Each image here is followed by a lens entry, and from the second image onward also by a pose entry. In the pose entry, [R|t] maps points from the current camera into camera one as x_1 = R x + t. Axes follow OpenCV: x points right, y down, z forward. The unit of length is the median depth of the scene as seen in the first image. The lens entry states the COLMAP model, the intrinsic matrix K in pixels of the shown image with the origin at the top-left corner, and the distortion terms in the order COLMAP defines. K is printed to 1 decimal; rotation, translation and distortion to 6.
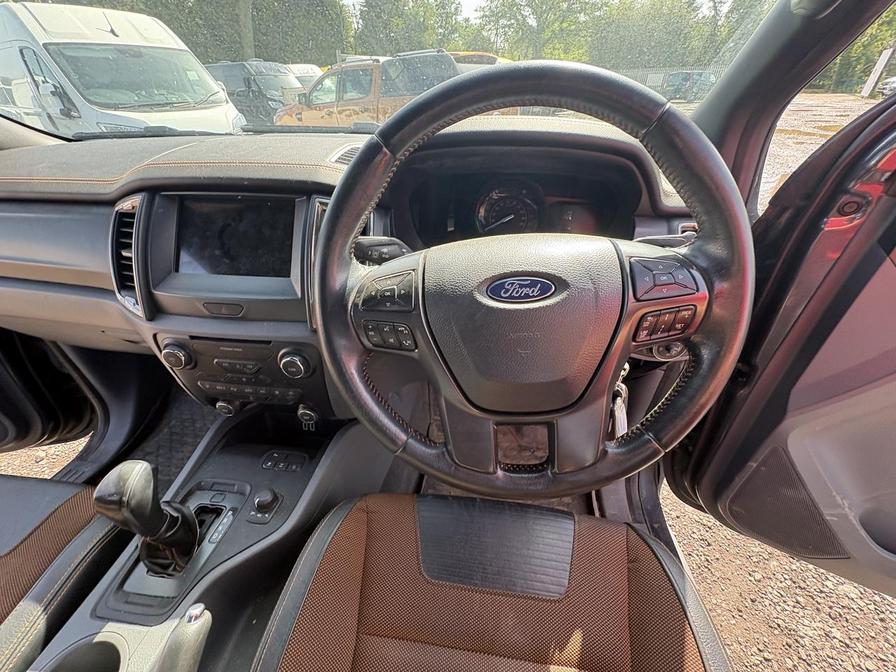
lens RADIAL K [[357.2, 0, 448.6], [0, 357.2, 335.9], [0, 0, 1]] dist [-0.001066, 0.000548]
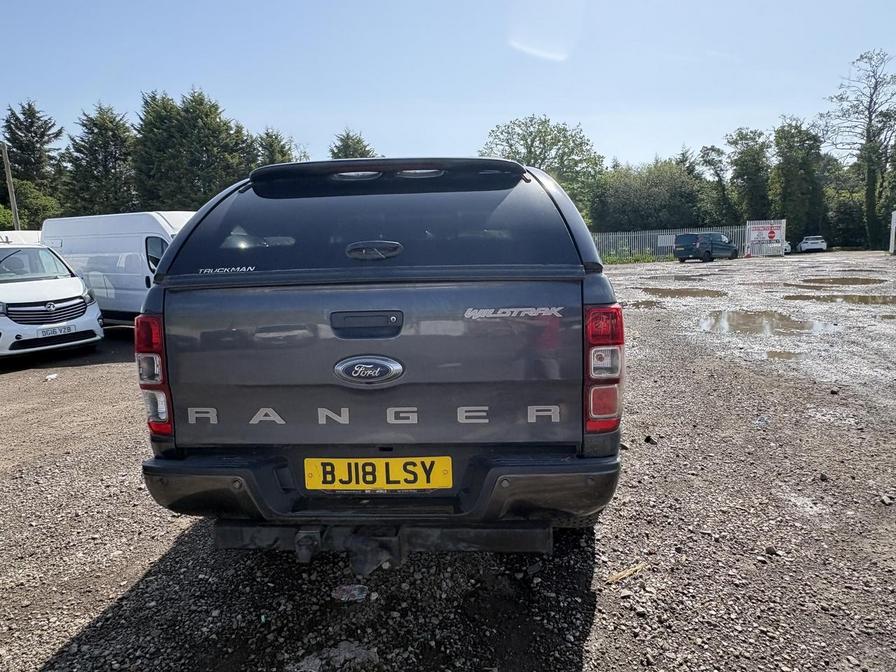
lens RADIAL K [[573.7, 0, 449.3], [0, 573.7, 333.1], [0, 0, 1]] dist [-0.001827, 0.002704]
pose [[0.998713, -0.022979, 0.045223, -0.799507], [0.040825, 0.893254, -0.447695, 3.896681], [-0.030108, 0.448965, 0.893042, -5.810560]]
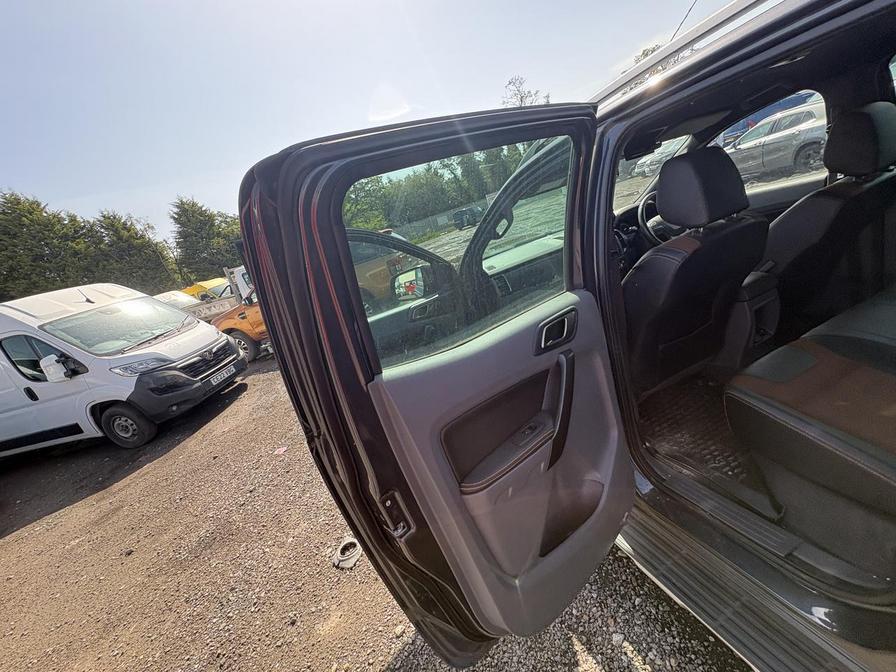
lens RADIAL K [[356.9, 0, 447.8], [0, 356.9, 337.0], [0, 0, 1]] dist [-0.000206, 0.000047]
pose [[0.851095, -0.376340, 0.366067, -2.988518], [0.482396, 0.835740, -0.262361, 0.654720], [-0.207200, 0.399884, 0.892839, -1.427916]]
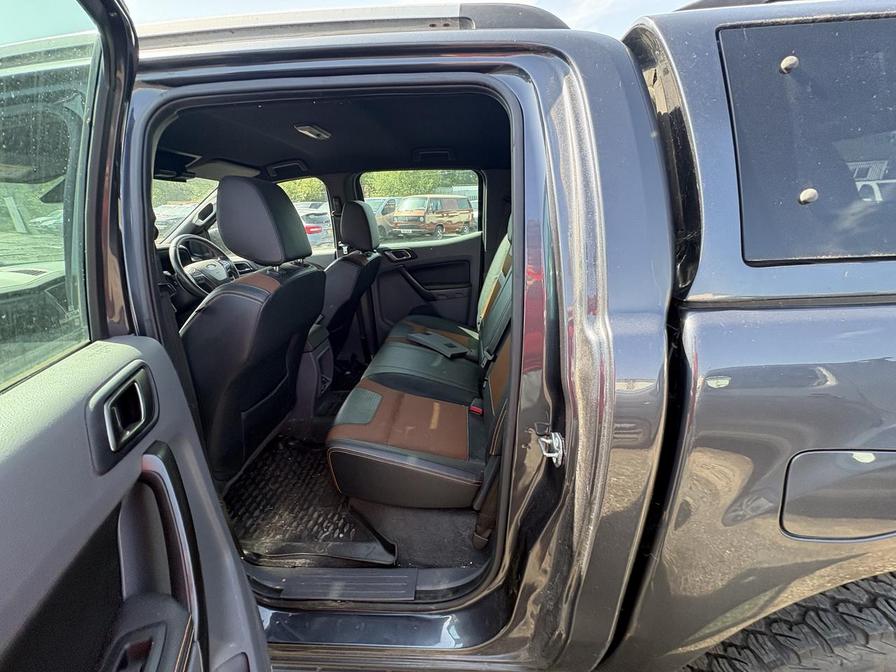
lens RADIAL K [[356.9, 0, 447.8], [0, 356.9, 337.0], [0, 0, 1]] dist [-0.000206, 0.000047]
pose [[-0.068599, -0.315735, 0.946365, -2.685159], [0.580558, 0.758805, 0.295242, 0.555450], [-0.811324, 0.569673, 0.131249, -0.992314]]
